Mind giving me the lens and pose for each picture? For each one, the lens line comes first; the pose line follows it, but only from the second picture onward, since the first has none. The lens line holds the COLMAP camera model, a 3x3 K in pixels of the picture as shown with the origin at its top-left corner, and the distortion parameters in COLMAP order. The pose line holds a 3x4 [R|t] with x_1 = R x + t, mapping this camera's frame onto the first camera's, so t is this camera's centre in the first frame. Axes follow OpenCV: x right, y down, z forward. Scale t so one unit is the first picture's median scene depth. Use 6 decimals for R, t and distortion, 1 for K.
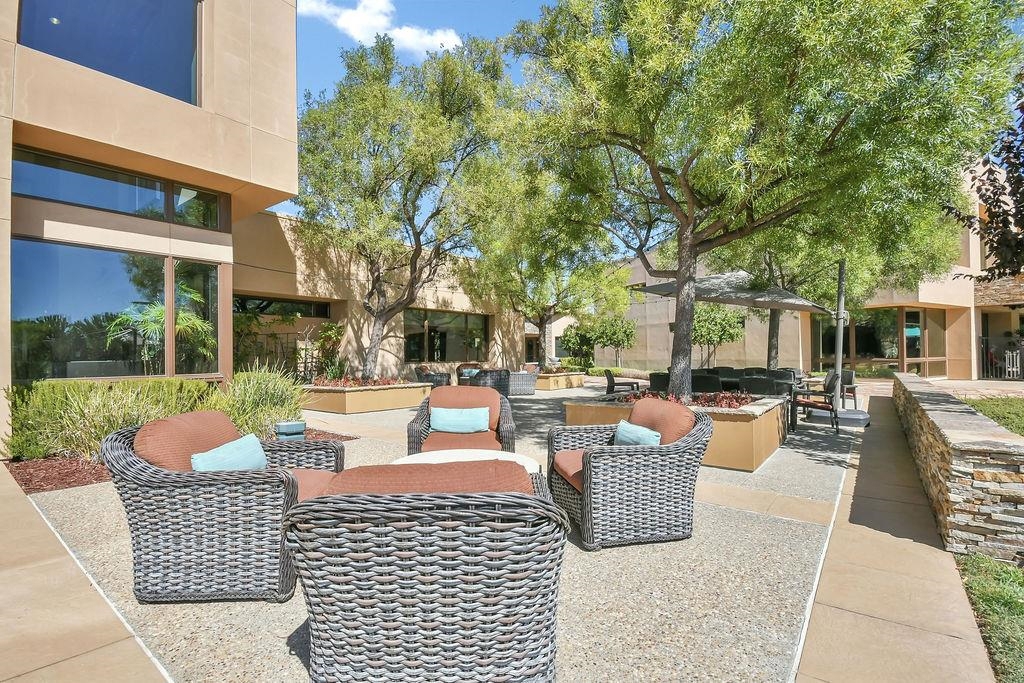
lens RADIAL K [[466.2, 0, 513.4], [0, 466.2, 345.1], [0, 0, 1]] dist [0.000532, 0.000048]
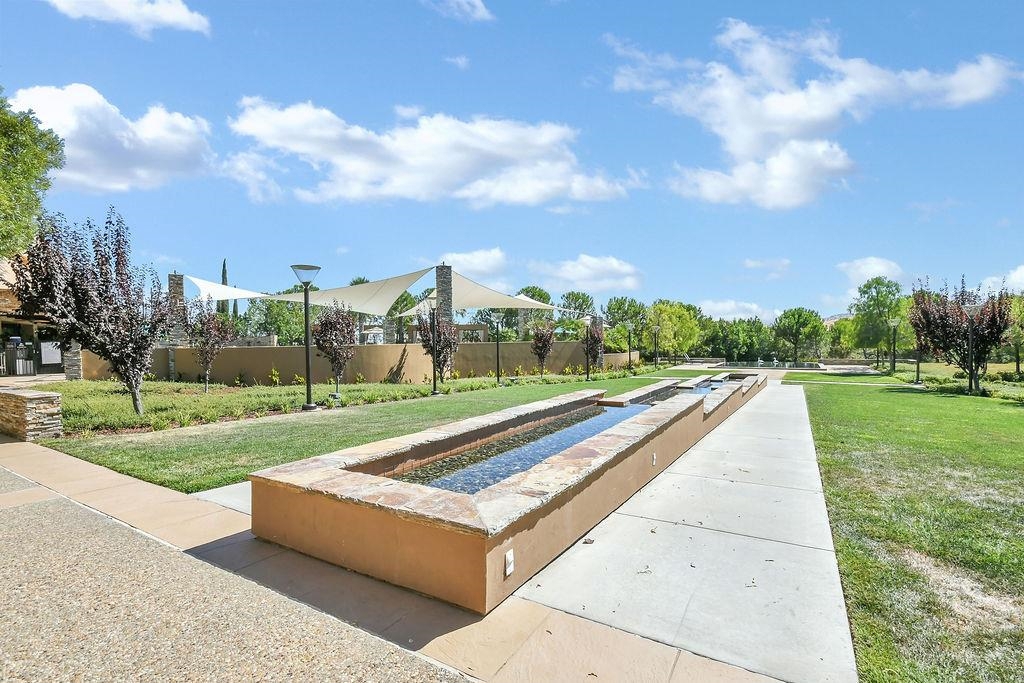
lens RADIAL K [[466.2, 0, 513.9], [0, 466.2, 344.8], [0, 0, 1]] dist [0.000532, 0.000048]
pose [[-0.125071, -0.001459, 0.992147, -1.720456], [0.000033, 0.999999, 0.001475, -0.052180], [-0.992148, 0.000218, -0.125071, -1.154395]]
